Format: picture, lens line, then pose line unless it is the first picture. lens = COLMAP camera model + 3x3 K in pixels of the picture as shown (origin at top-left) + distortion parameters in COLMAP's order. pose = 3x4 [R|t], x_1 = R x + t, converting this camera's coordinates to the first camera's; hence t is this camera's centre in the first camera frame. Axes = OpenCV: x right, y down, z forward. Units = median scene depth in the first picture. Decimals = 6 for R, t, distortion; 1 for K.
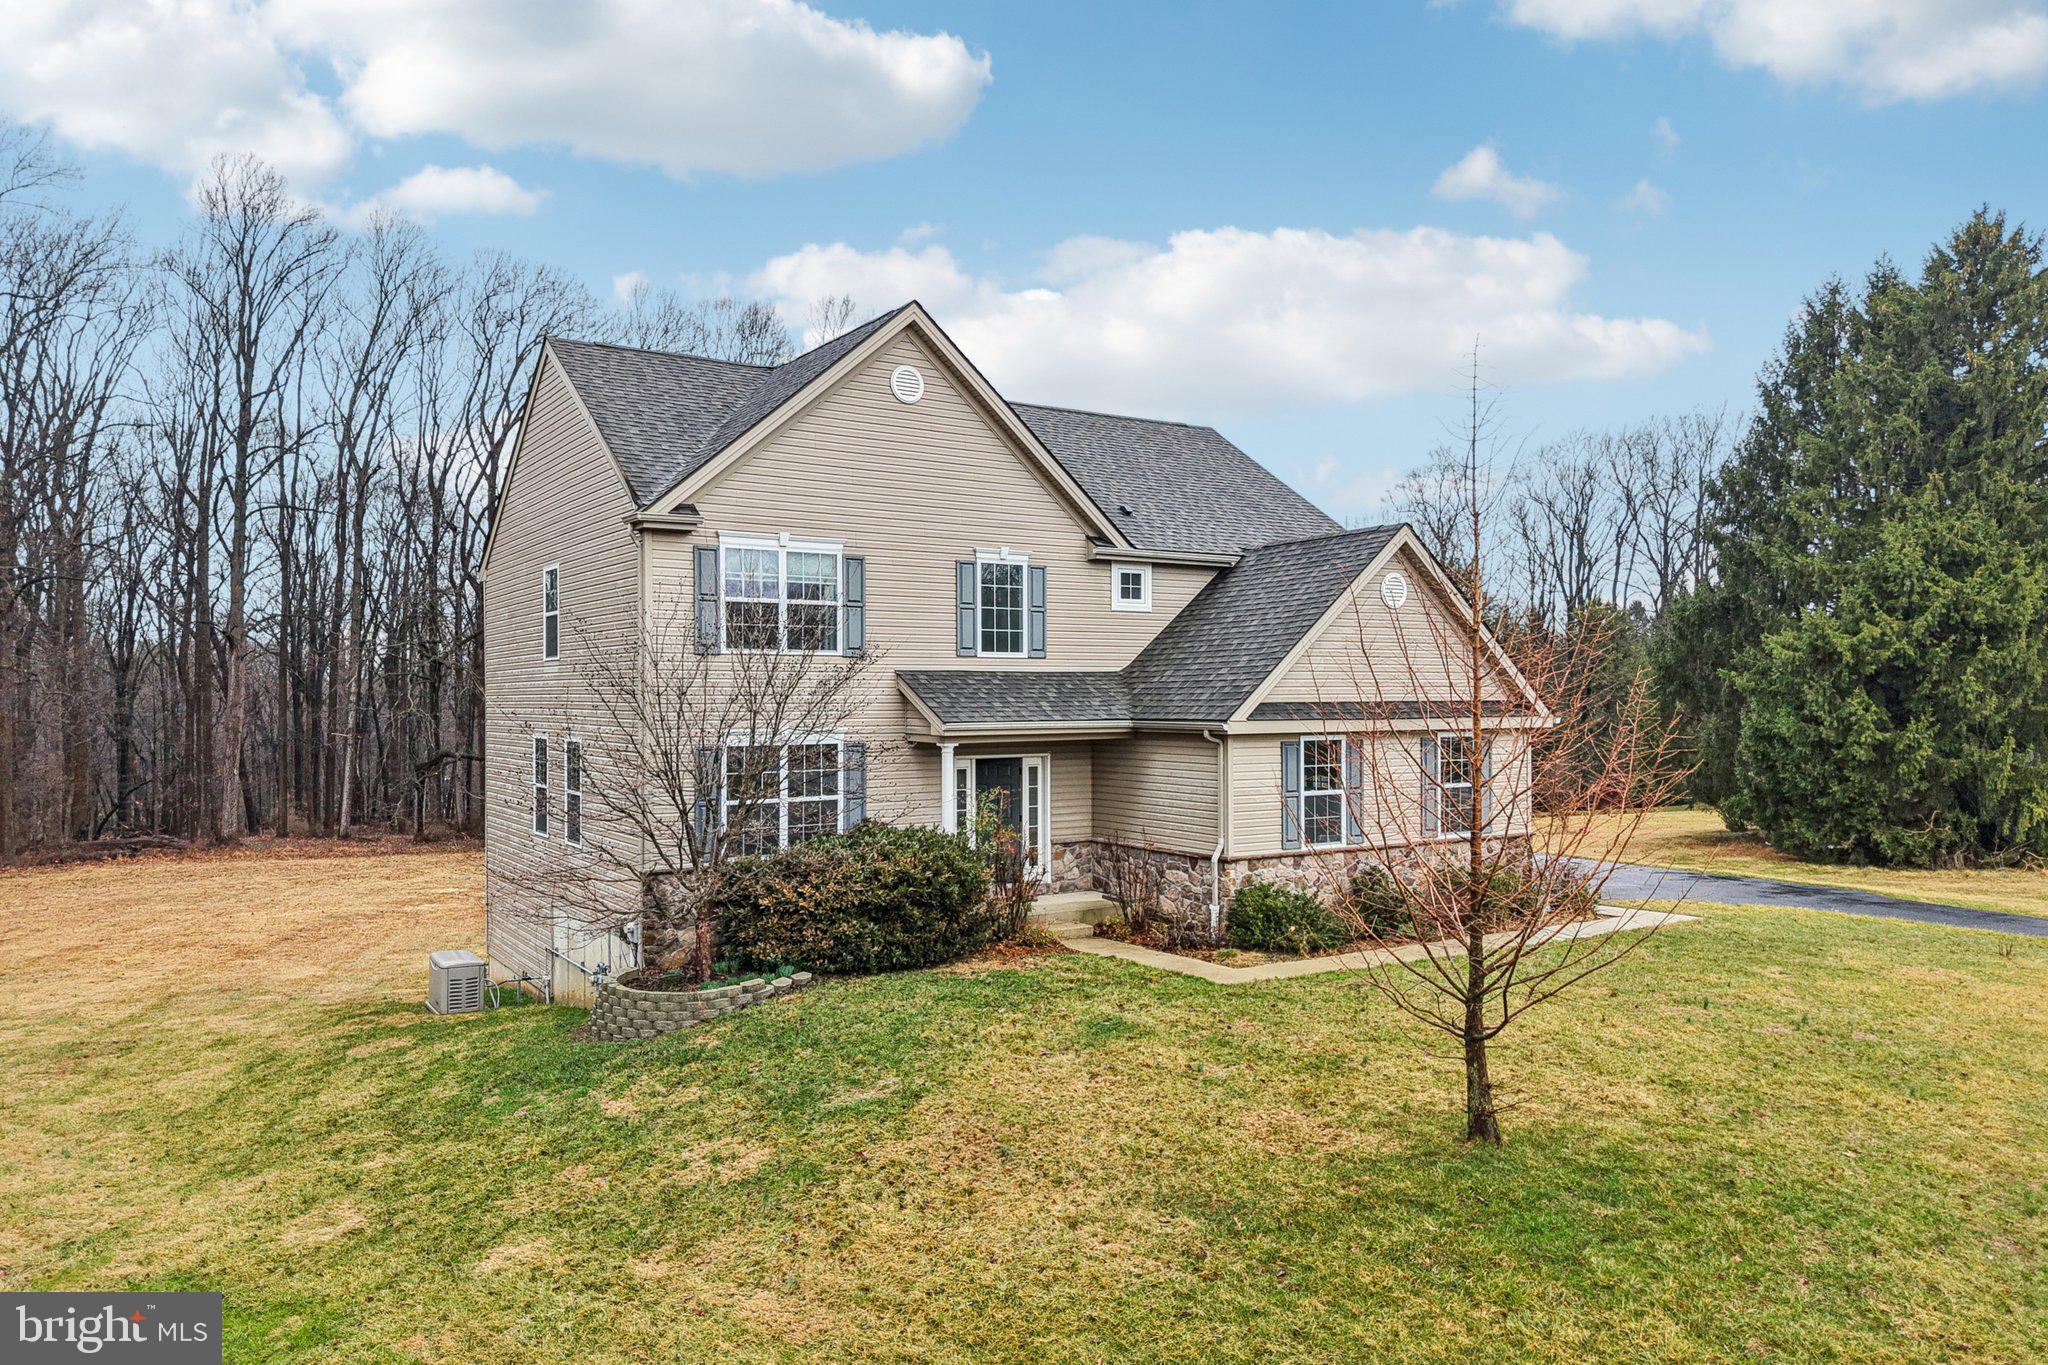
lens RADIAL K [[1390.0, 0, 1011.1], [0, 1390.0, 684.0], [0, 0, 1]] dist [0.124364, -0.171983]
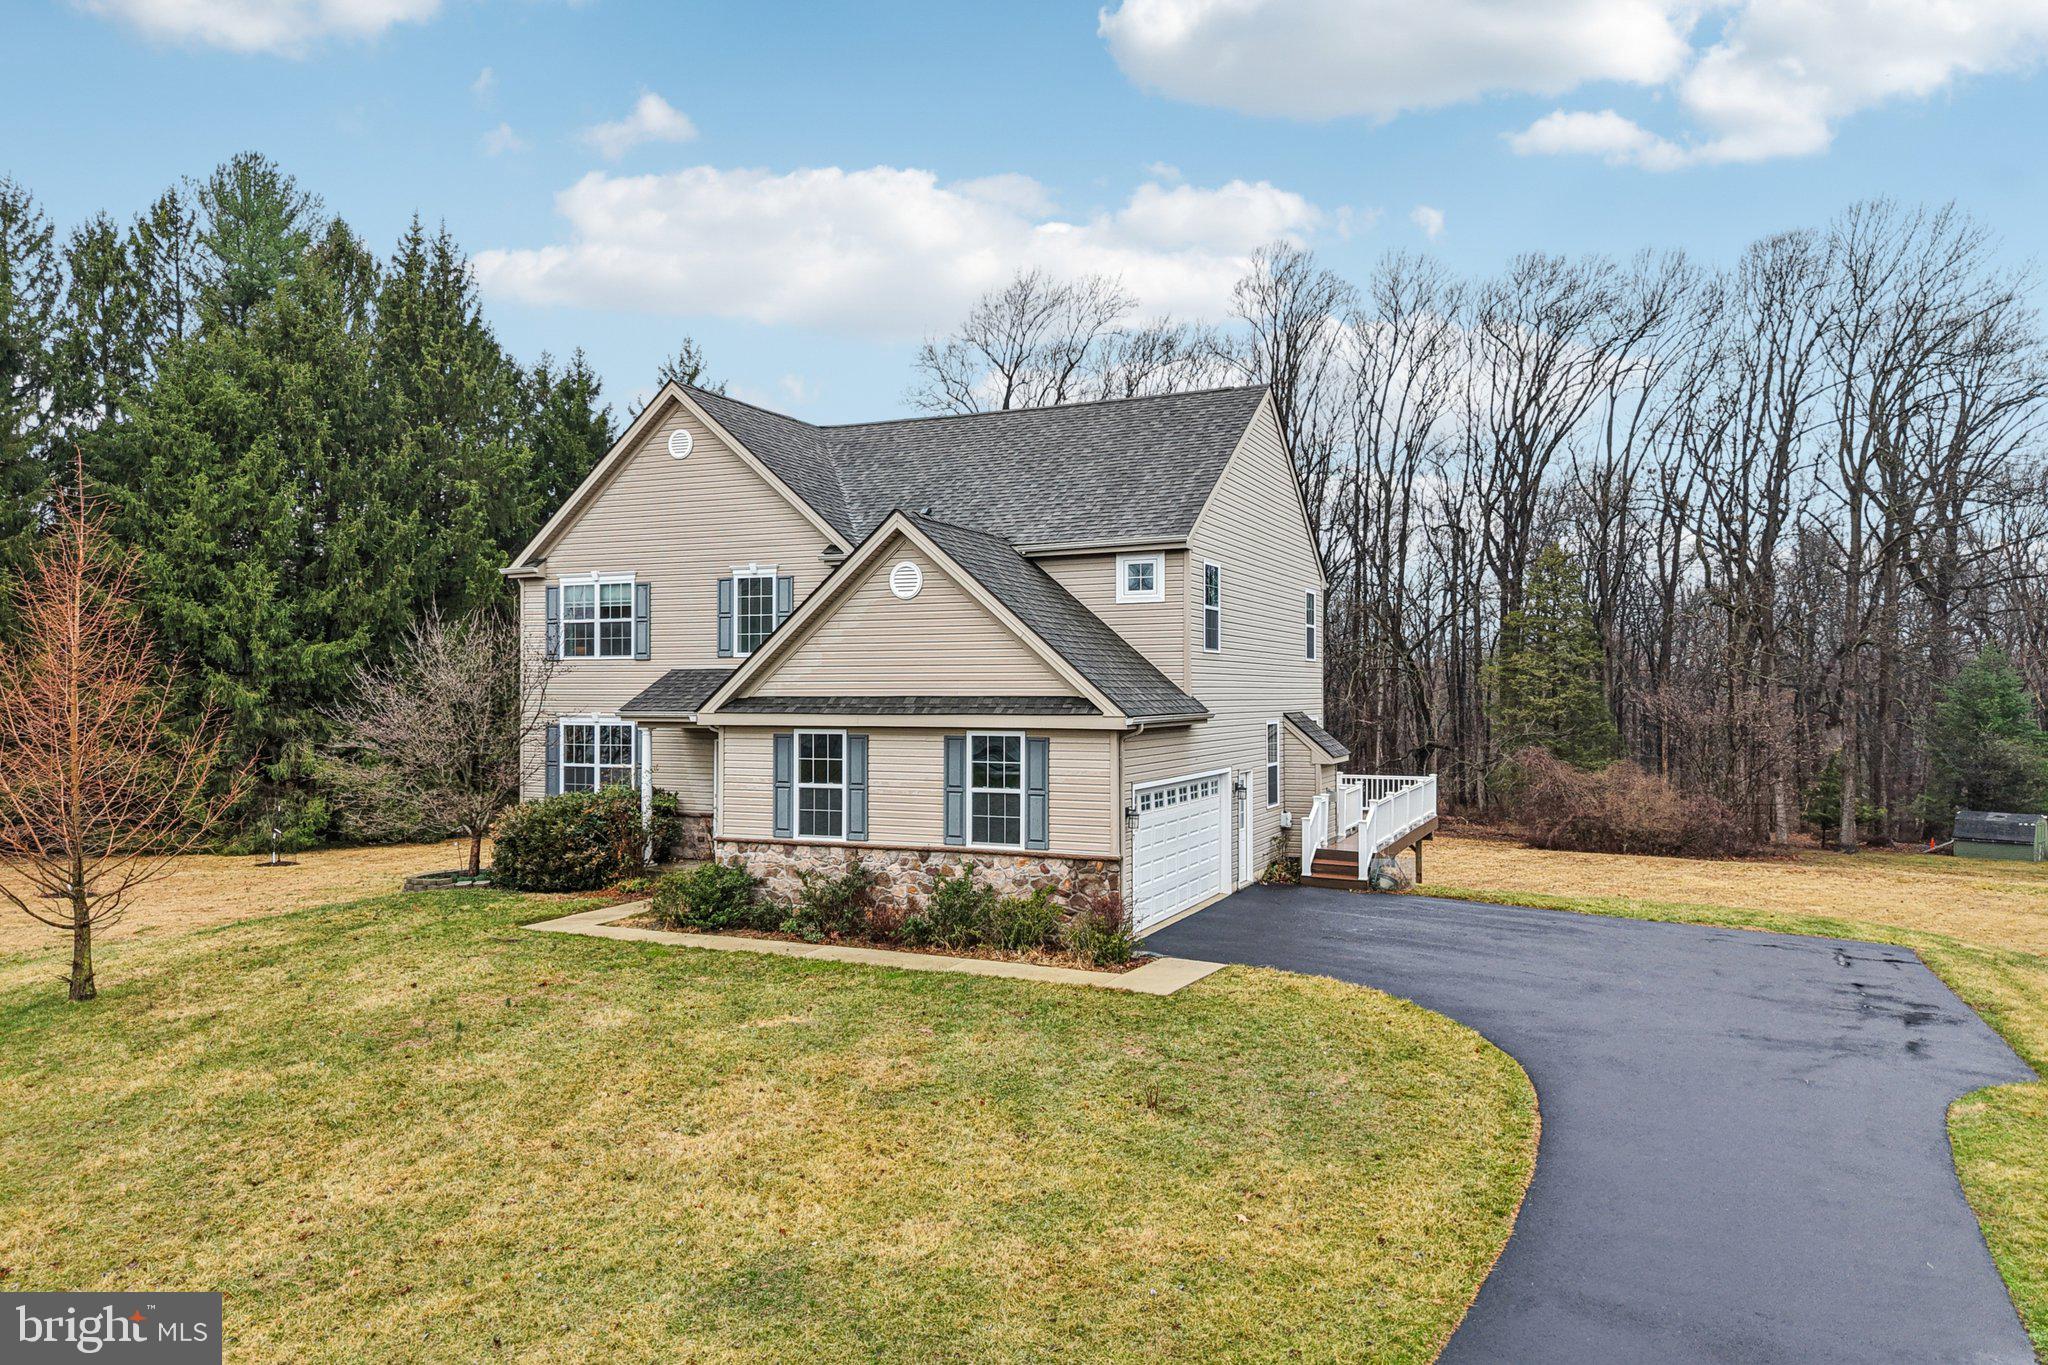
lens RADIAL K [[1410.7, 0, 1033.6], [0, 1410.7, 638.1], [0, 0, 1]] dist [0.003001, -0.003016]
pose [[0.548560, -0.028501, -0.835625, 1.175381], [0.006061, 0.999528, -0.030112, 0.002269], [0.836089, 0.011454, 0.548474, 0.570386]]
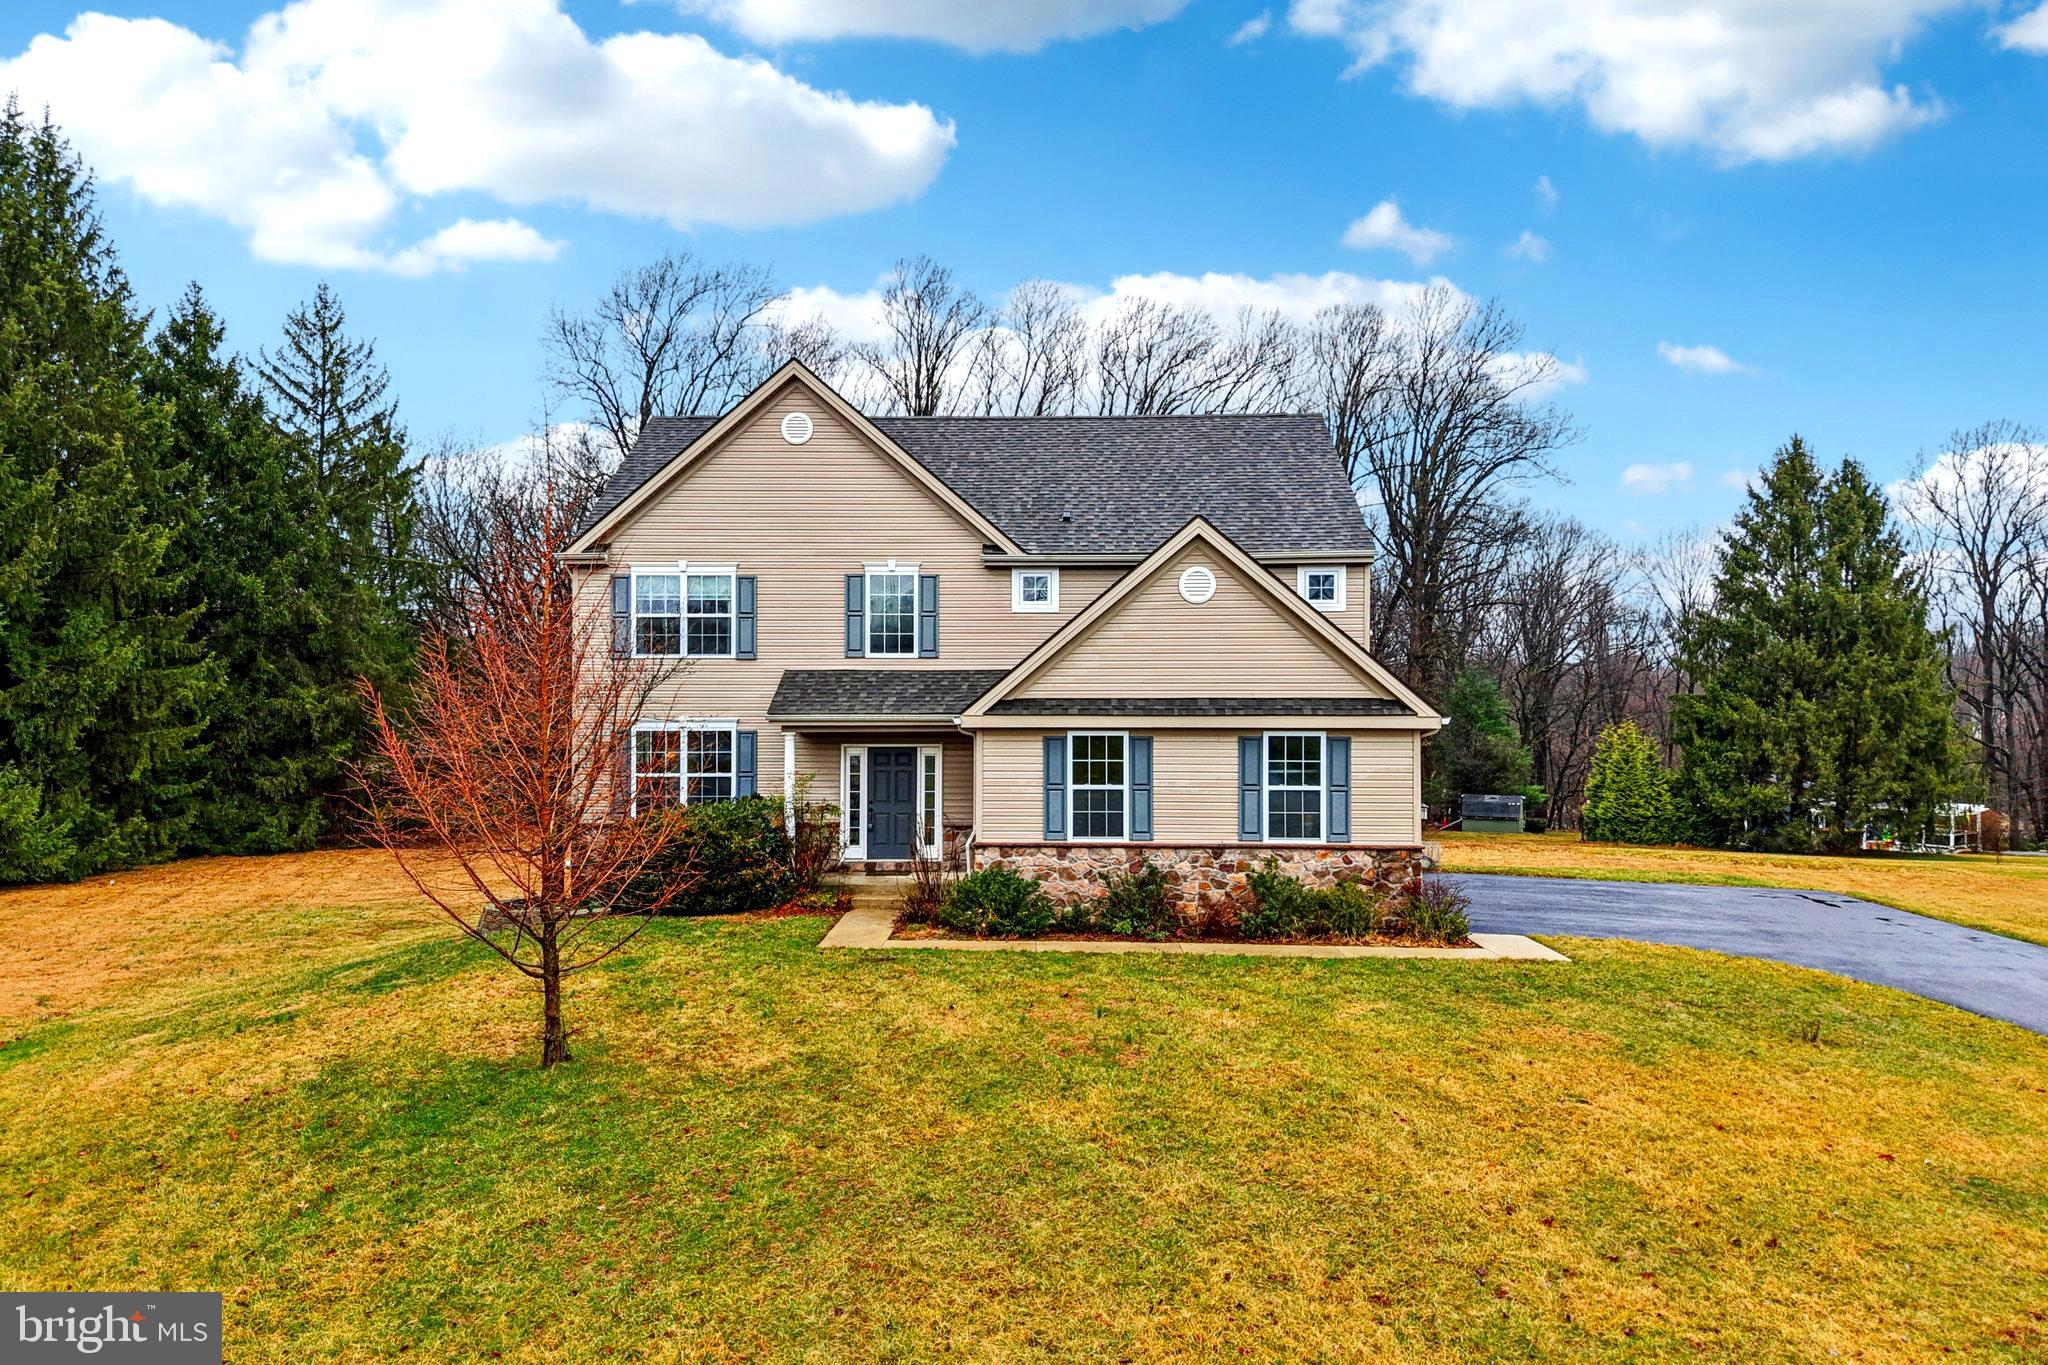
lens RADIAL K [[1390.0, 0, 1011.1], [0, 1390.0, 684.0], [0, 0, 1]] dist [0.124364, -0.171983]
pose [[0.822499, -0.000675, -0.568766, 0.752957], [0.001520, 0.999998, 0.001012, 0.001139], [0.568765, -0.001697, 0.822499, 0.130637]]
